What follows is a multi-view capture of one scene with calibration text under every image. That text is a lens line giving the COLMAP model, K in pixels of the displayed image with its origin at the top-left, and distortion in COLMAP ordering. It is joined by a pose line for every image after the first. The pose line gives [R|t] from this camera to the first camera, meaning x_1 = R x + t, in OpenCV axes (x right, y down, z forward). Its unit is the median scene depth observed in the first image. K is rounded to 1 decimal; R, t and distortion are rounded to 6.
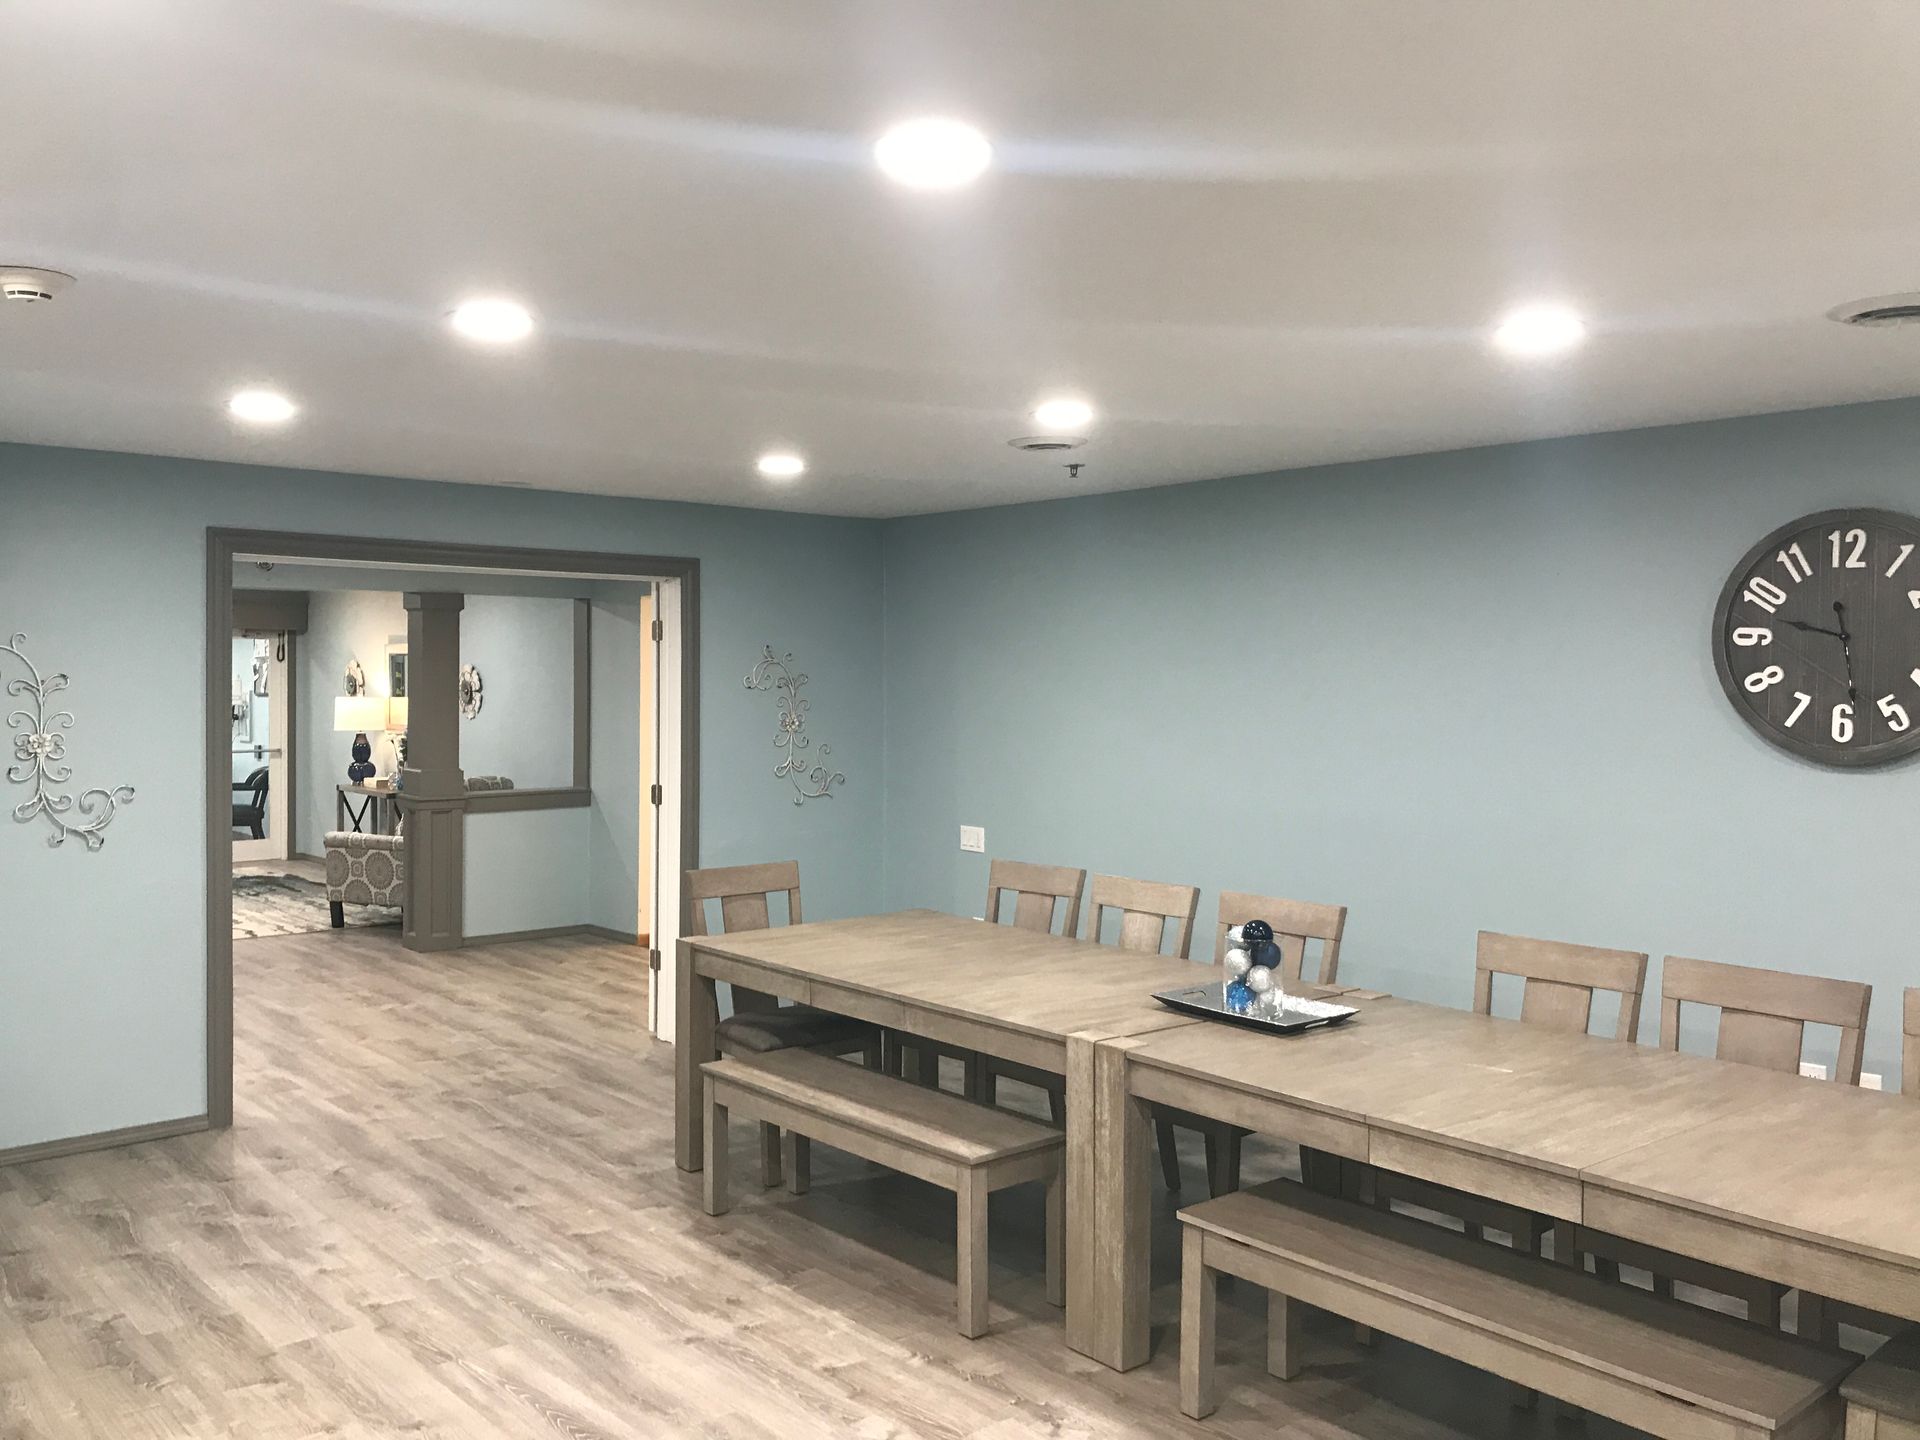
lens RADIAL K [[1591.0, 0, 960.2], [0, 1591.0, 688.7], [0, 0, 1]] dist [0.018792, -0.018289]
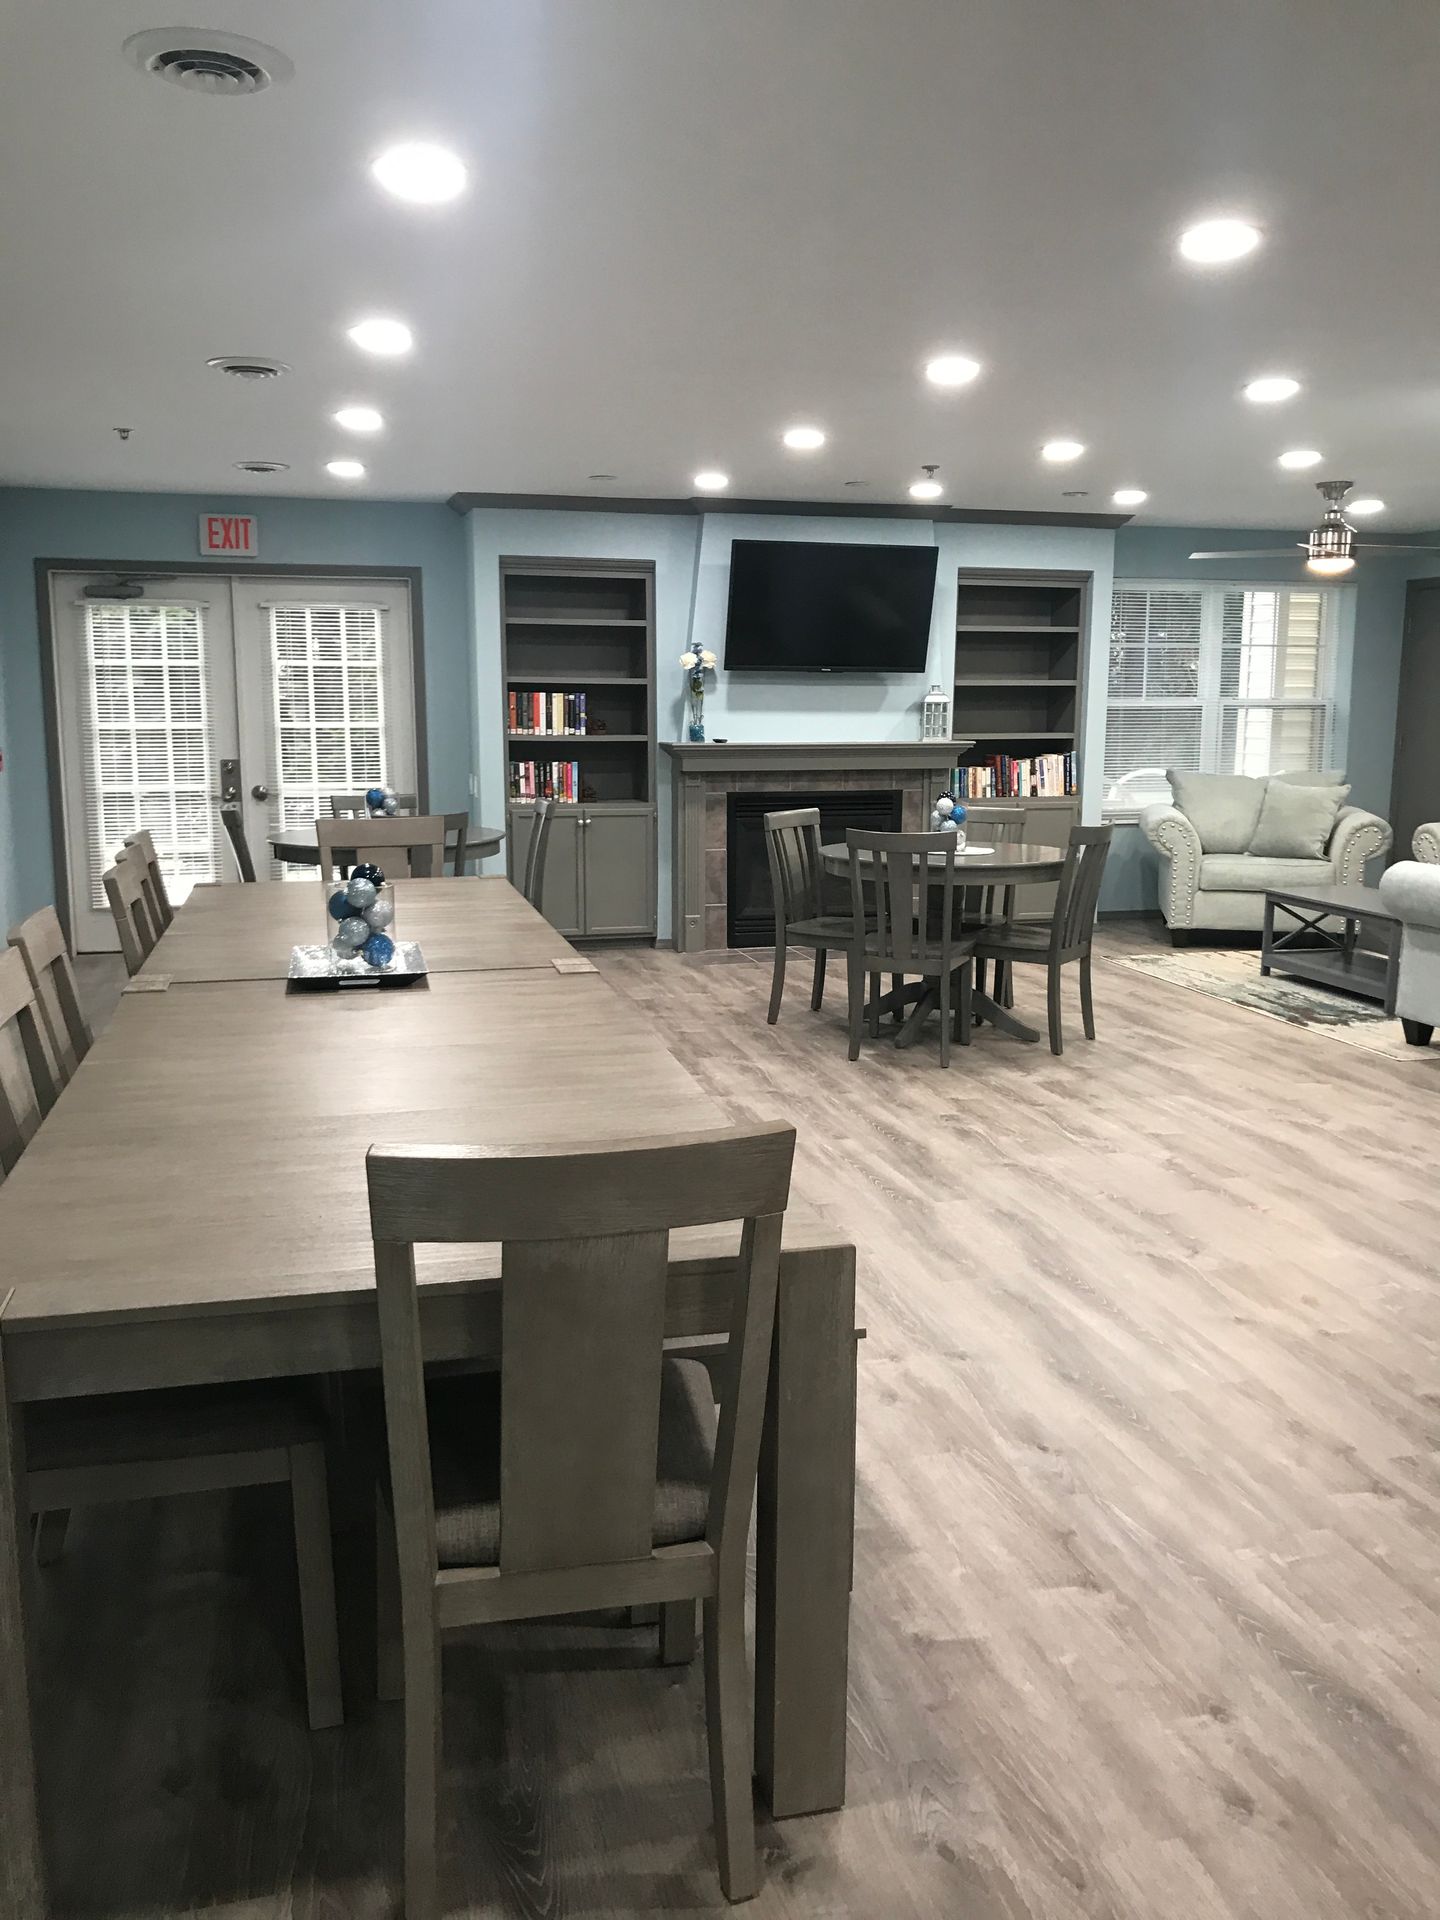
lens RADIAL K [[1549.4, 0, 724.3], [0, 1549.4, 967.0], [0, 0, 1]] dist [0.076466, -0.210771]
pose [[-0.898425, -0.084260, 0.430967, -0.304337], [-0.003654, 0.982819, 0.184538, 0.030114], [-0.439112, 0.164219, -0.883297, 1.340884]]
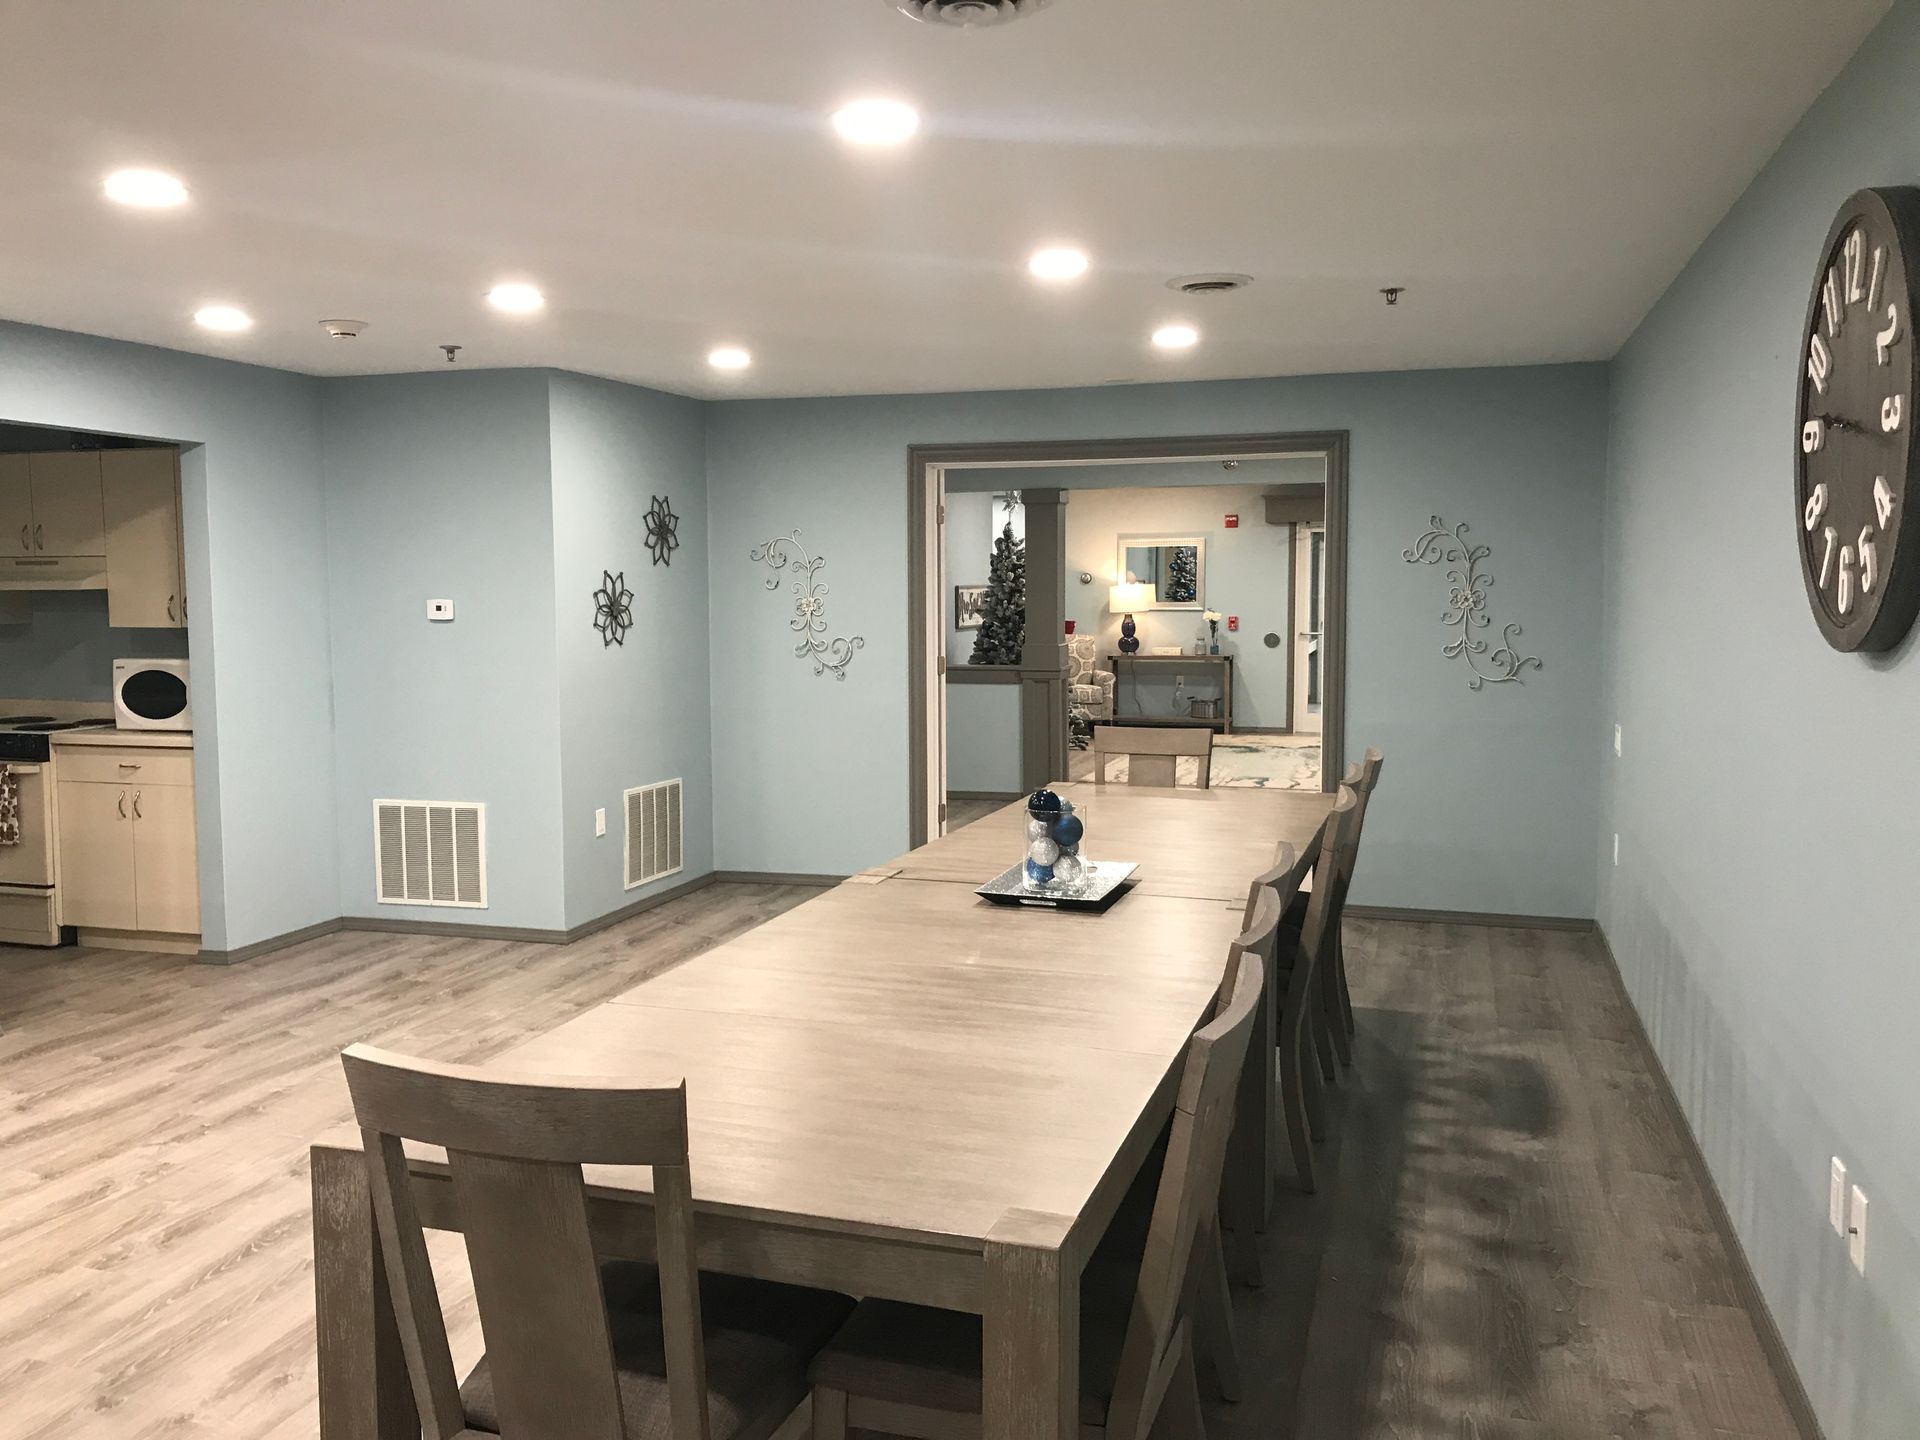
lens RADIAL K [[1569.7, 0, 954.6], [0, 1569.7, 702.9], [0, 0, 1]] dist [0.013928, -0.009729]
pose [[0.522584, 0.059373, -0.850518, 0.734779], [-0.000014, 0.997573, 0.069630, 0.024990], [0.852588, -0.036376, 0.521316, 0.374506]]
